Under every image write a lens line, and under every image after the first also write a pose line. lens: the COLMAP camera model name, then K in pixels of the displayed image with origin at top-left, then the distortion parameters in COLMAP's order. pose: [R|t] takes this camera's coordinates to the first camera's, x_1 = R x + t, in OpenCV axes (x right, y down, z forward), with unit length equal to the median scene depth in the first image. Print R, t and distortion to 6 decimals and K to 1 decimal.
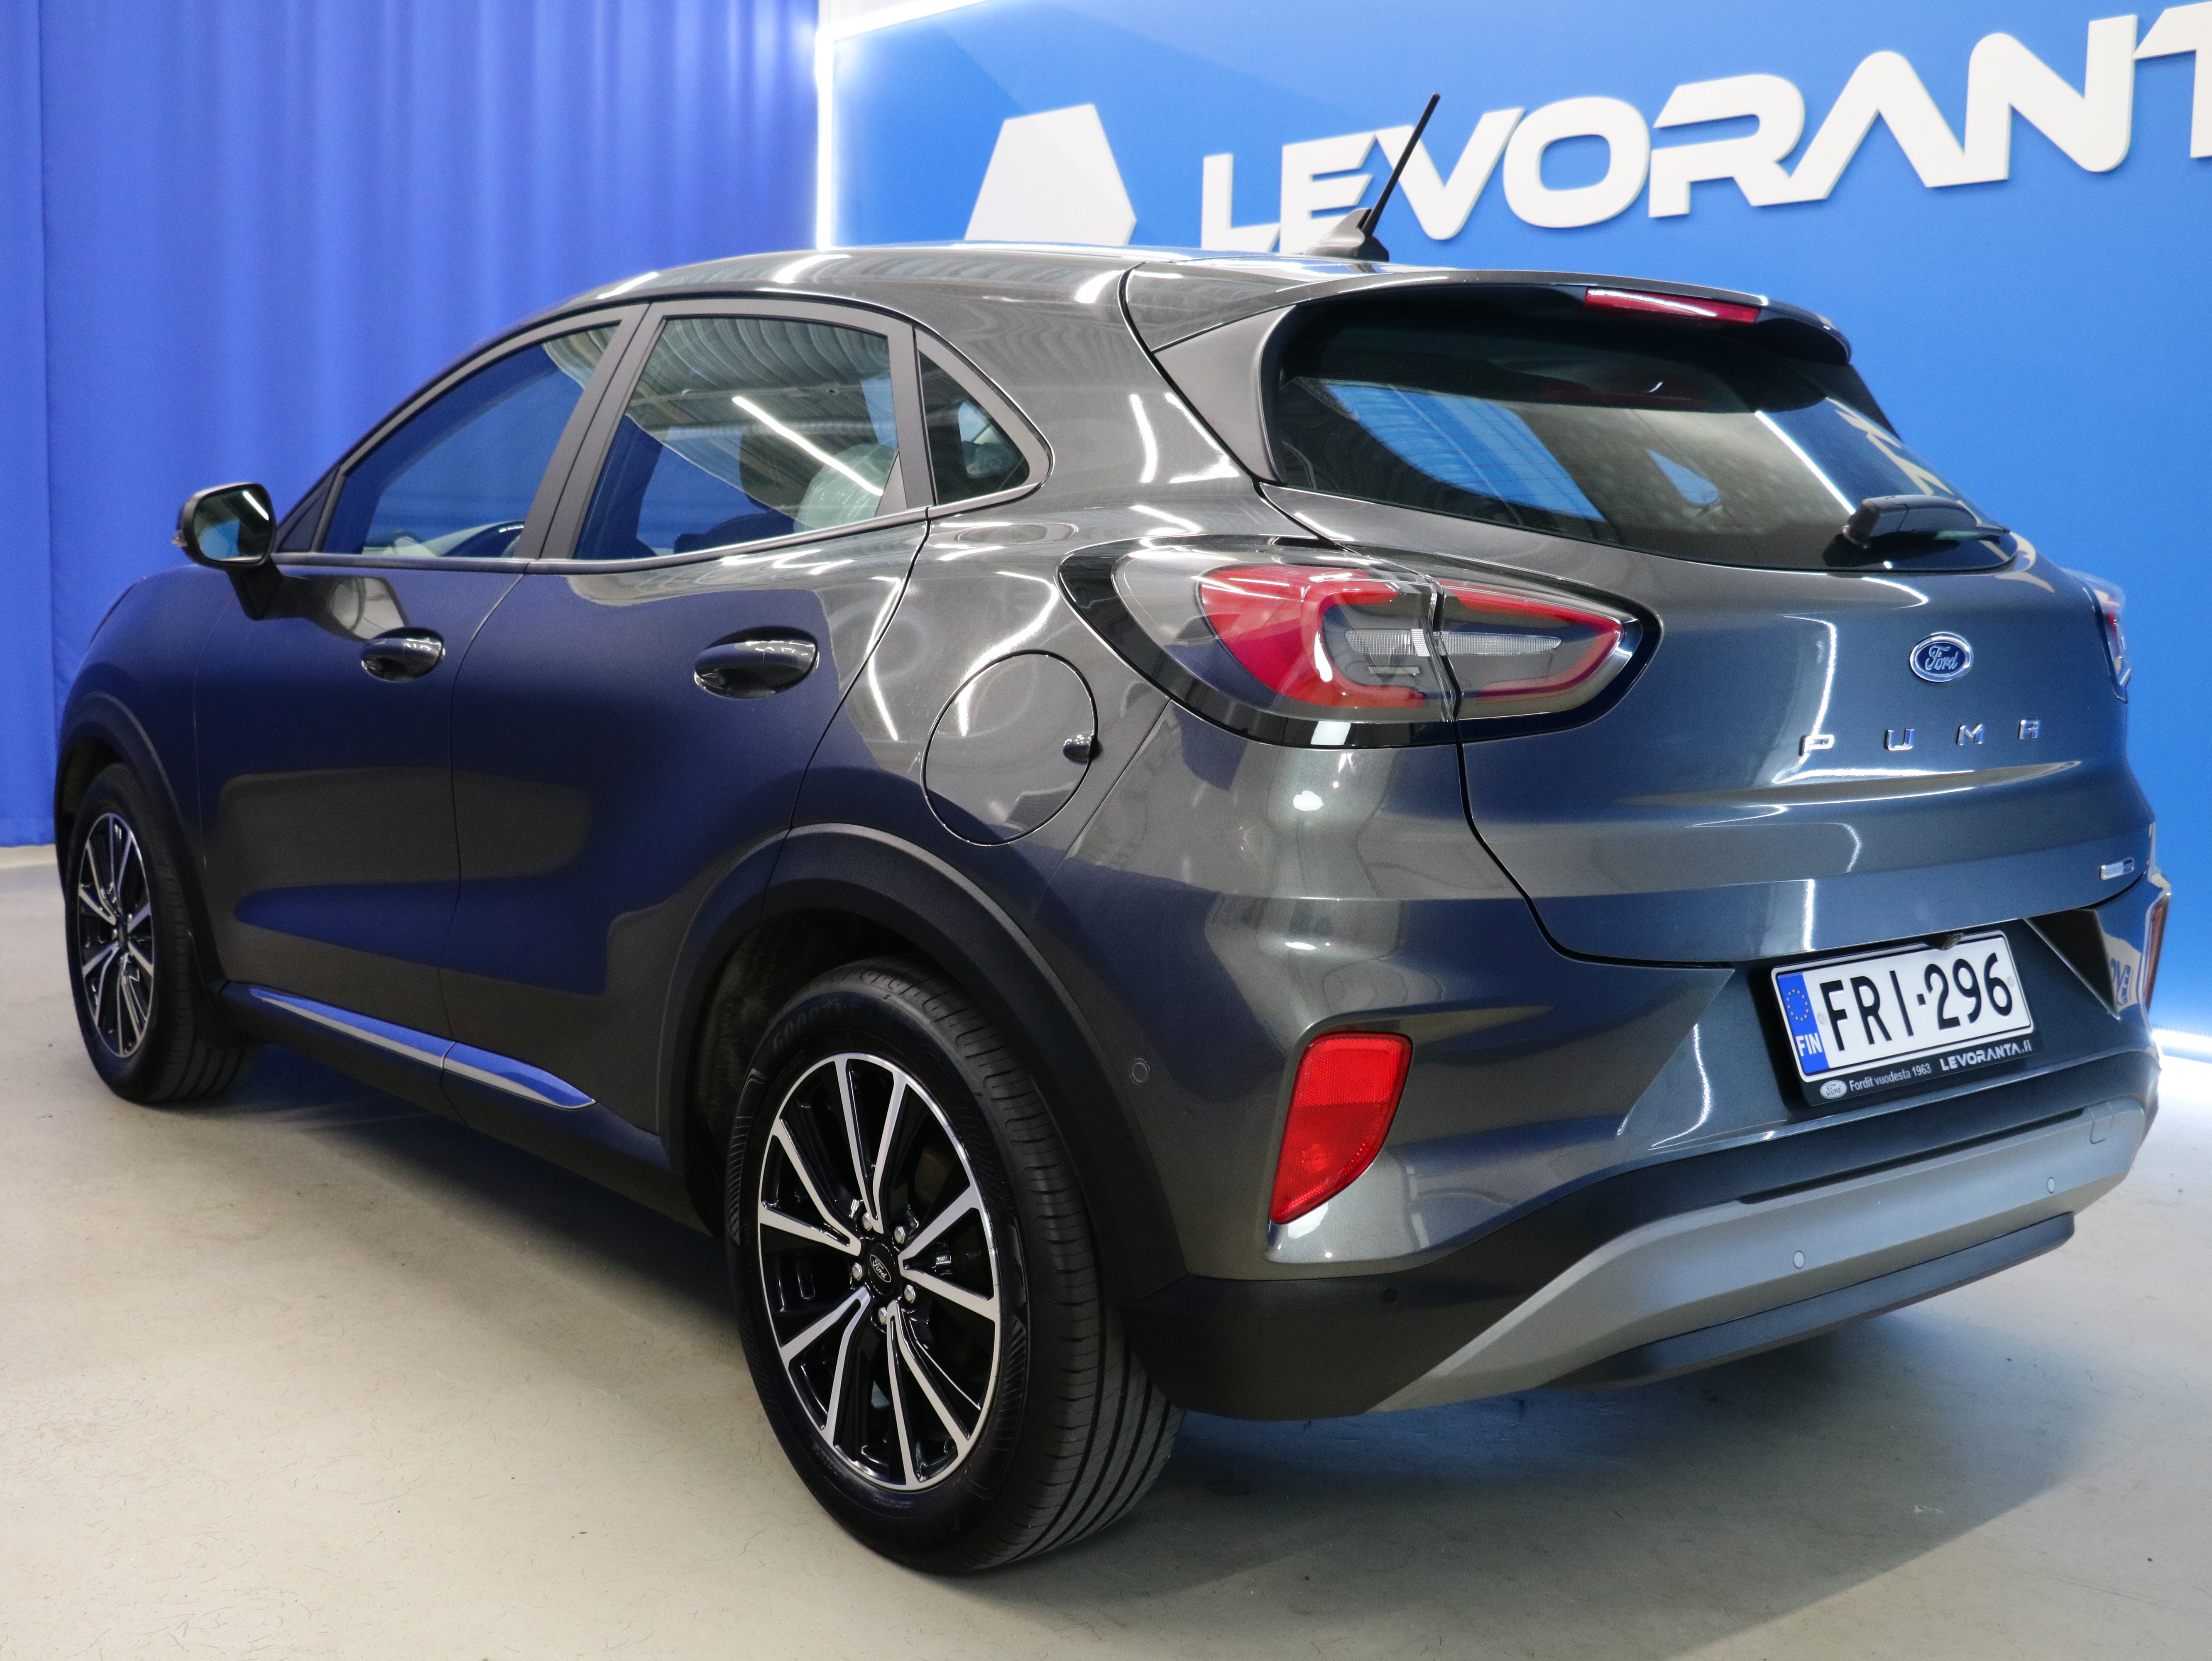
lens RADIAL K [[2367.7, 0, 1106.0], [0, 2367.7, 830.5], [0, 0, 1]] dist [-0.022575, -0.013137]
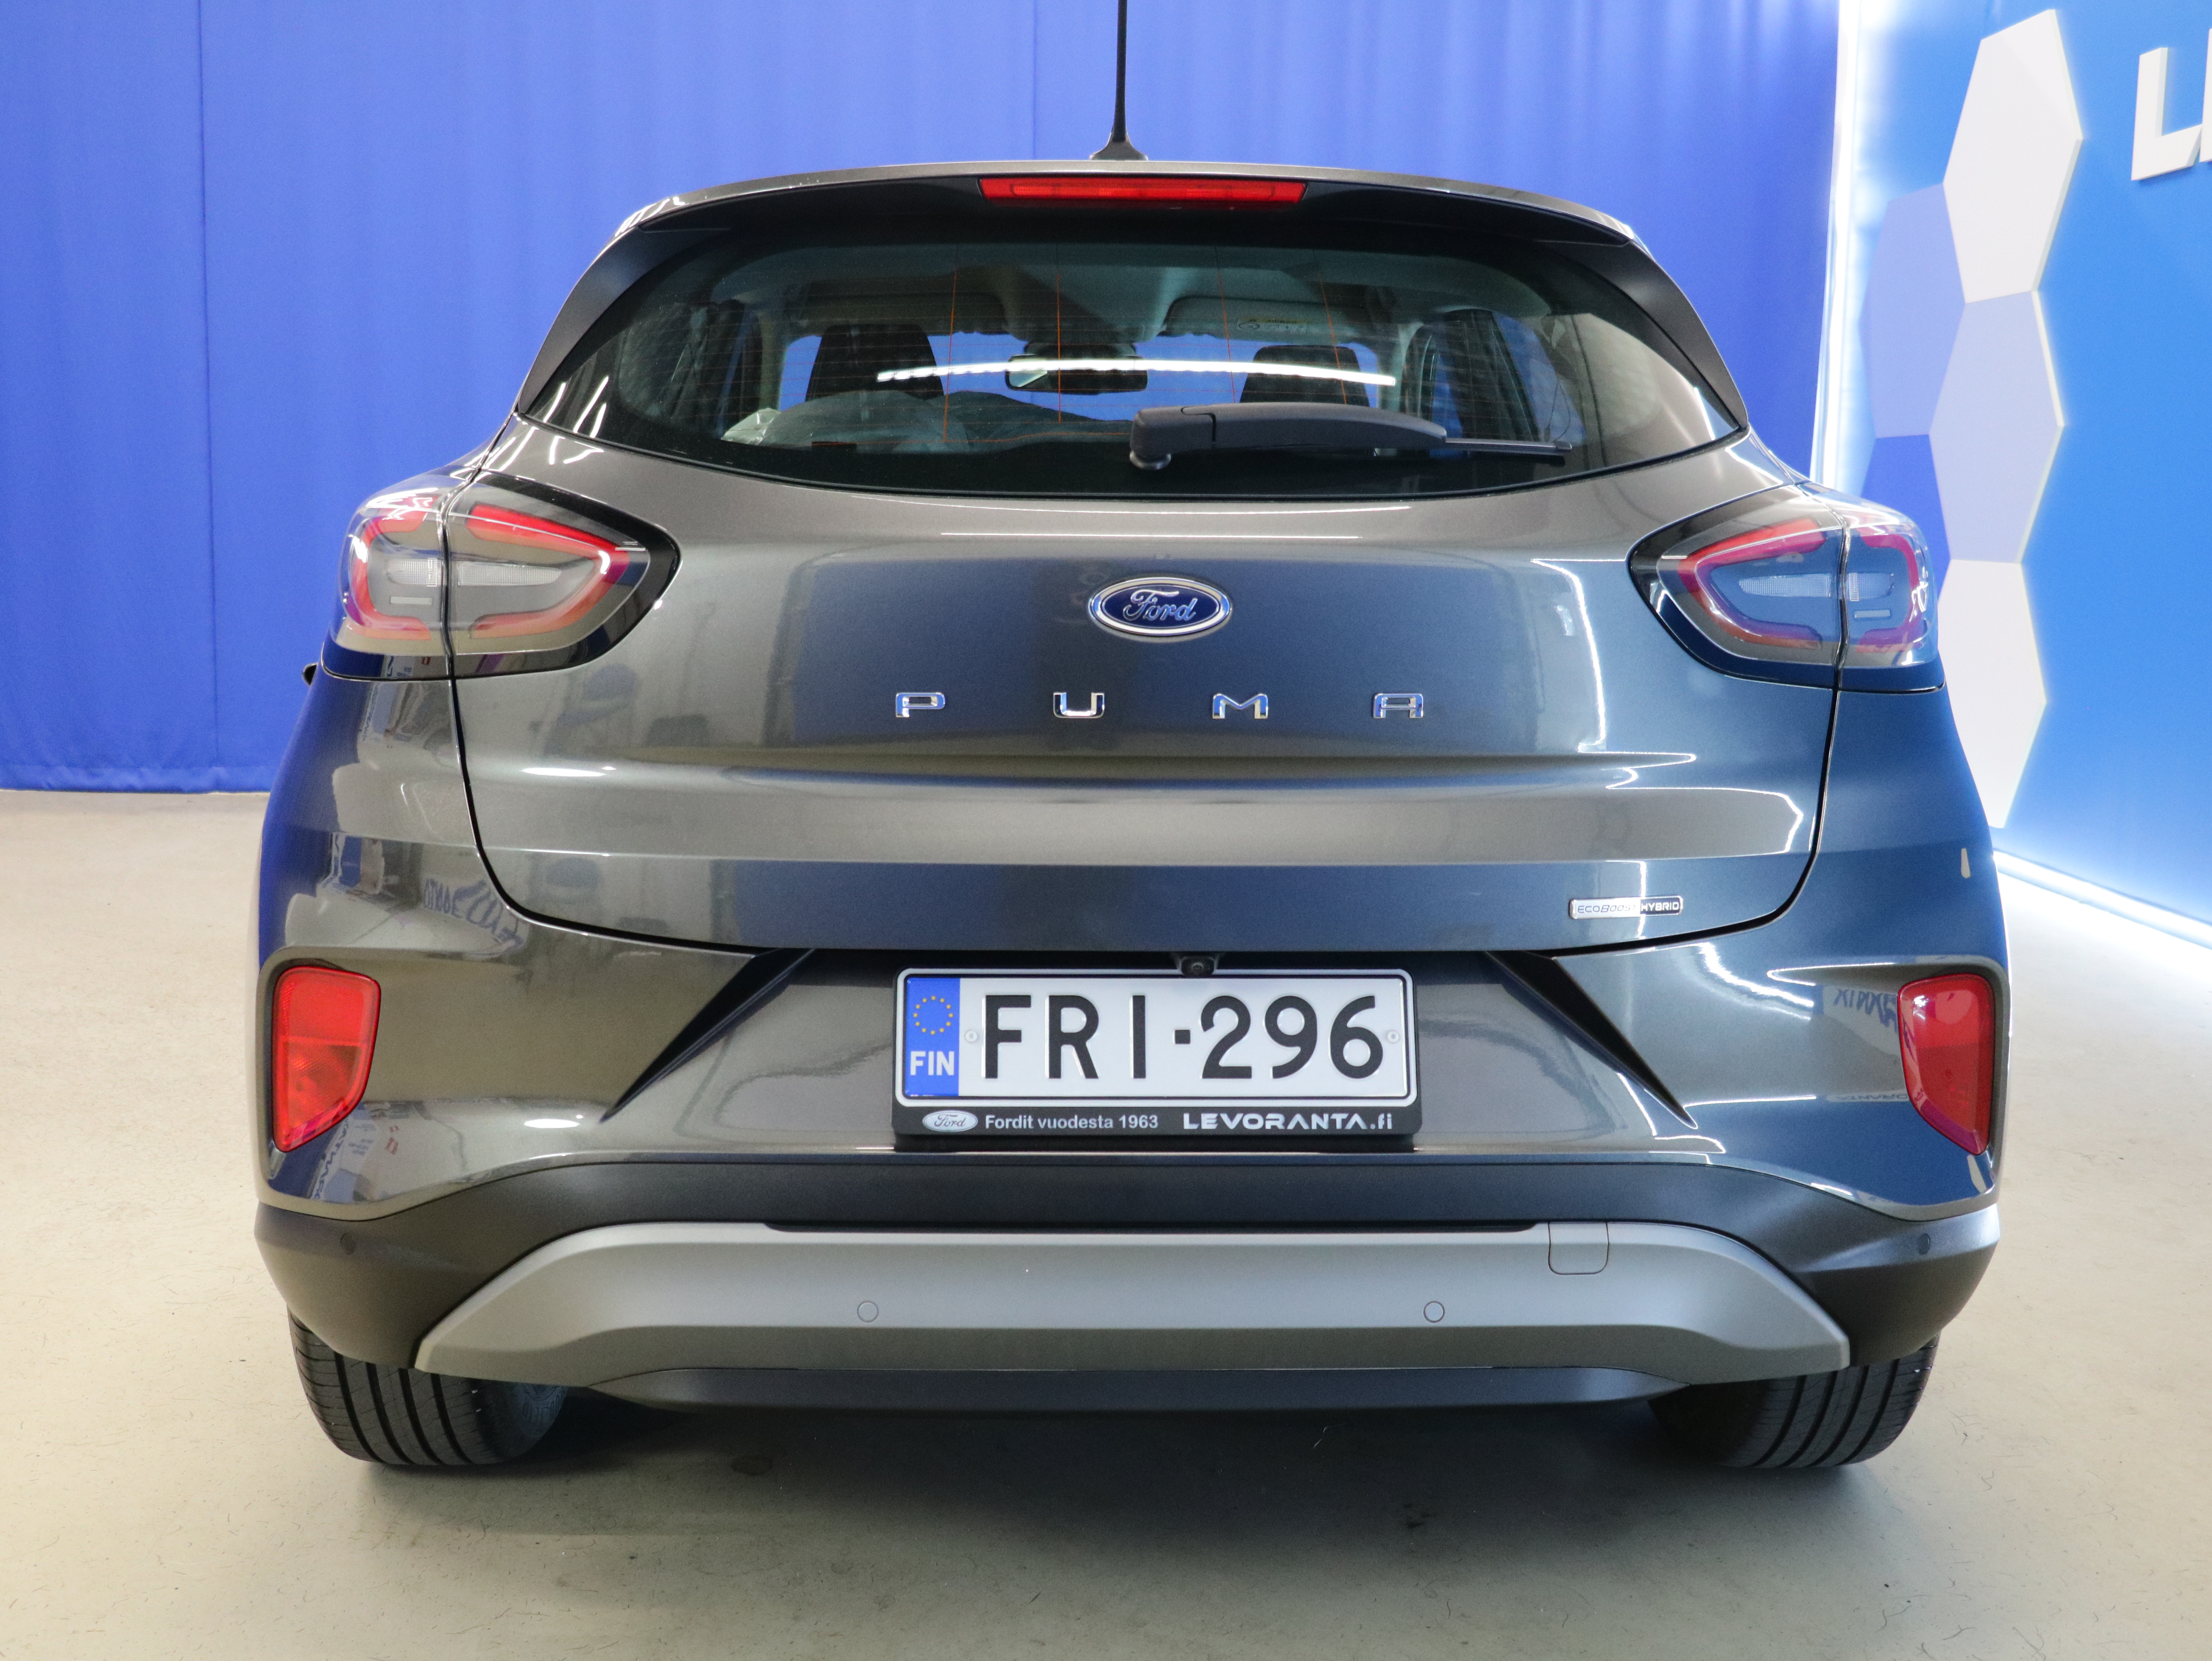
lens RADIAL K [[2343.5, 0, 1106.0], [0, 2343.5, 830.5], [0, 0, 1]] dist [-0.002081, 0.004755]
pose [[0.784856, 0.066510, -0.616099, 0.821325], [-0.066099, 0.997537, 0.023484, -0.014863], [0.616143, 0.022292, 0.787319, 0.367190]]
